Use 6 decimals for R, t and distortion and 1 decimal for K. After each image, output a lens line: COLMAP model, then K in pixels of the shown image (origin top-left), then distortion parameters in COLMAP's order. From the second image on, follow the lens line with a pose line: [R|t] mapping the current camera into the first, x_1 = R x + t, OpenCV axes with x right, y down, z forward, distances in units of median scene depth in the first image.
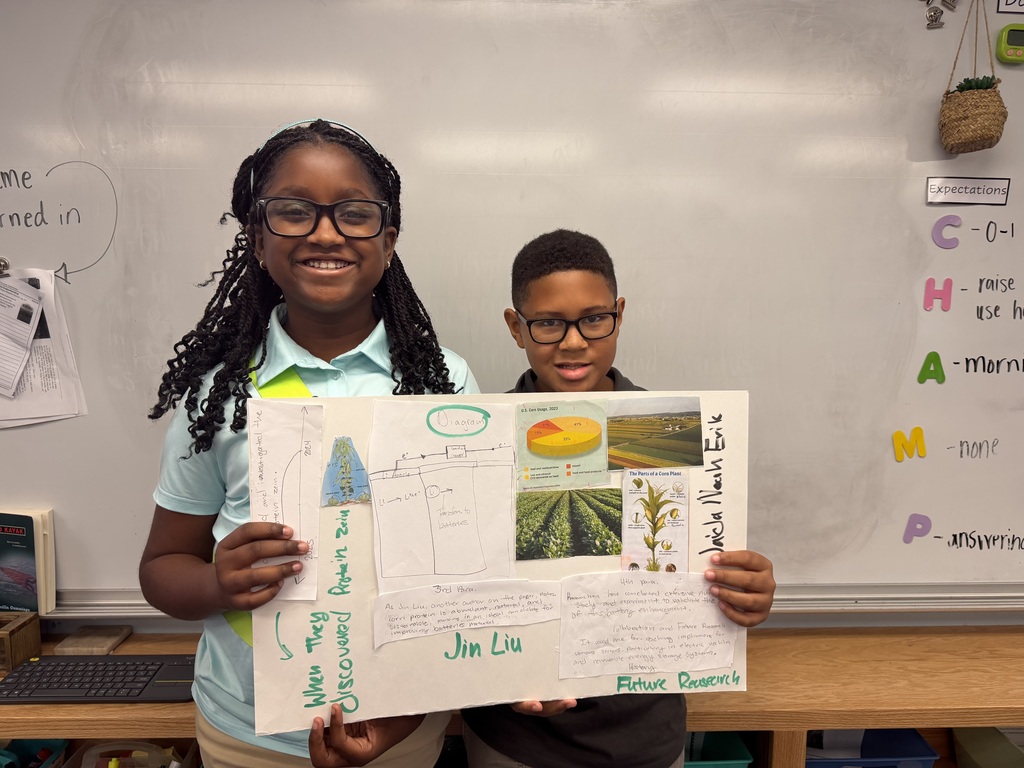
lens RADIAL K [[721.2, 0, 510.8], [0, 721.2, 391.6], [0, 0, 1]] dist [0.003832, -0.011937]
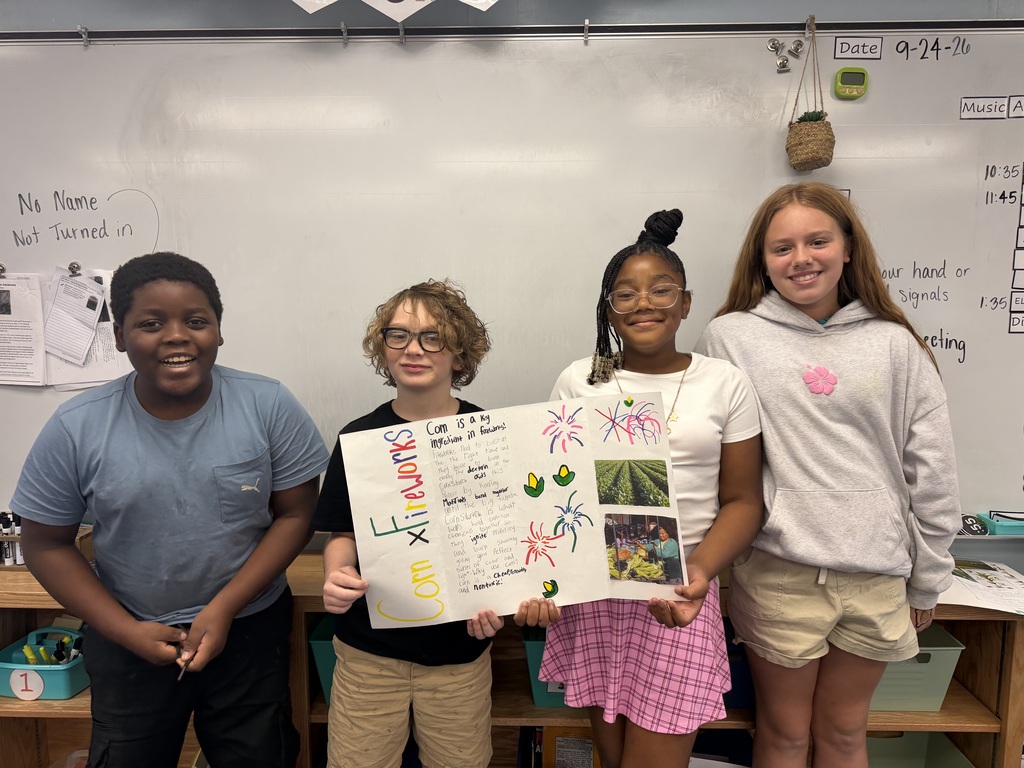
lens RADIAL K [[721.2, 0, 505.9], [0, 721.2, 390.0], [0, 0, 1]] dist [0.003832, -0.011937]
pose [[0.998079, 0.000394, -0.061955, 0.175759], [-0.000702, 0.999987, -0.004951, 0.059063], [0.061952, 0.004985, 0.998067, -0.287346]]
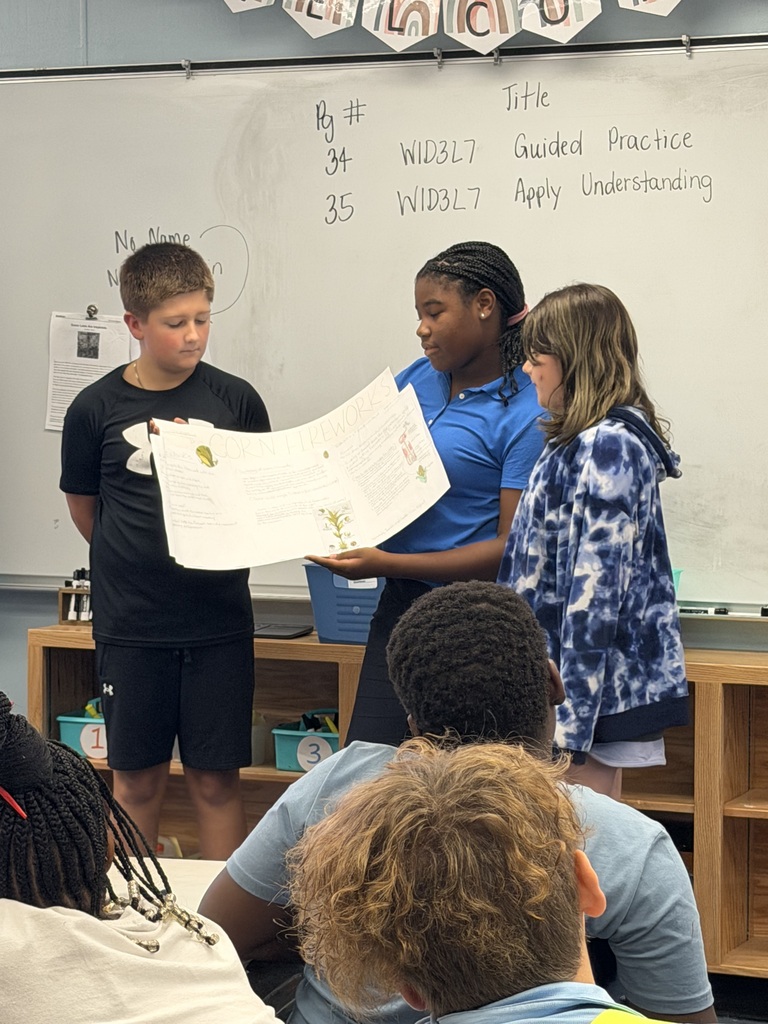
lens RADIAL K [[2613.3, 0, 387.4], [0, 2613.3, 513.5], [0, 0, 1]] dist [0.158547, 0.000000]
pose [[0.900064, 0.021240, -0.435240, 1.593970], [-0.050393, 0.997183, -0.055549, 0.404889], [0.432835, 0.071931, 0.898599, -2.832632]]
